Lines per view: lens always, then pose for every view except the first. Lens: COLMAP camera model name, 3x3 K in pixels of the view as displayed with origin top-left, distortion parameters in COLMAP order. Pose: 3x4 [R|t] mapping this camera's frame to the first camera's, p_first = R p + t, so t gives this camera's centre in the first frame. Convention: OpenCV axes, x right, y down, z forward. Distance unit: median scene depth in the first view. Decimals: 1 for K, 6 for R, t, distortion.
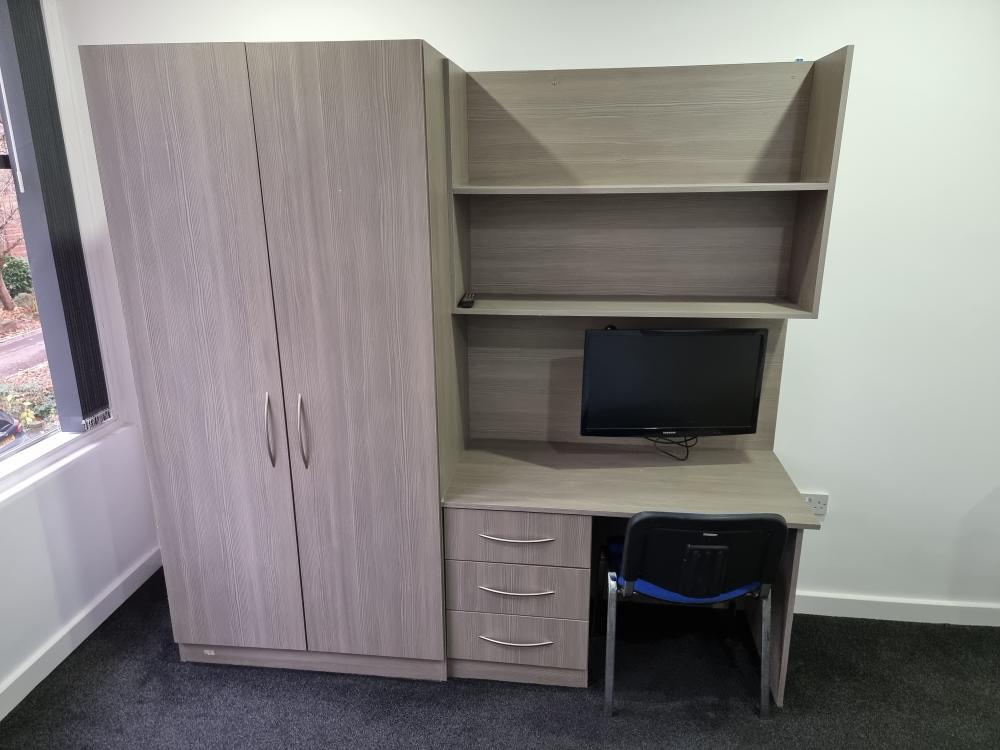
lens RADIAL K [[688.5, 0, 498.6], [0, 688.5, 343.5], [0, 0, 1]] dist [0.029815, -0.000613]
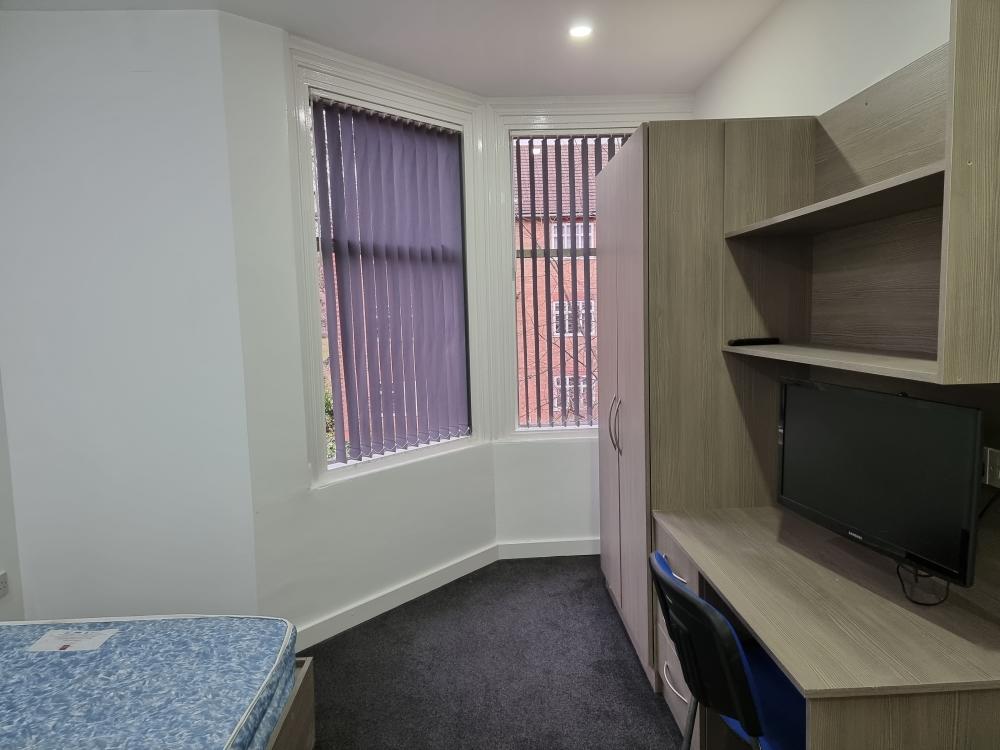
lens RADIAL K [[681.3, 0, 500.0], [0, 681.3, 375.0], [0, 0, 1]] dist [0.029890, -0.002473]
pose [[0.157648, 0.091903, -0.983210, 0.836546], [-0.221129, 0.973661, 0.055554, 0.010917], [0.962418, 0.208658, 0.173818, 0.476997]]
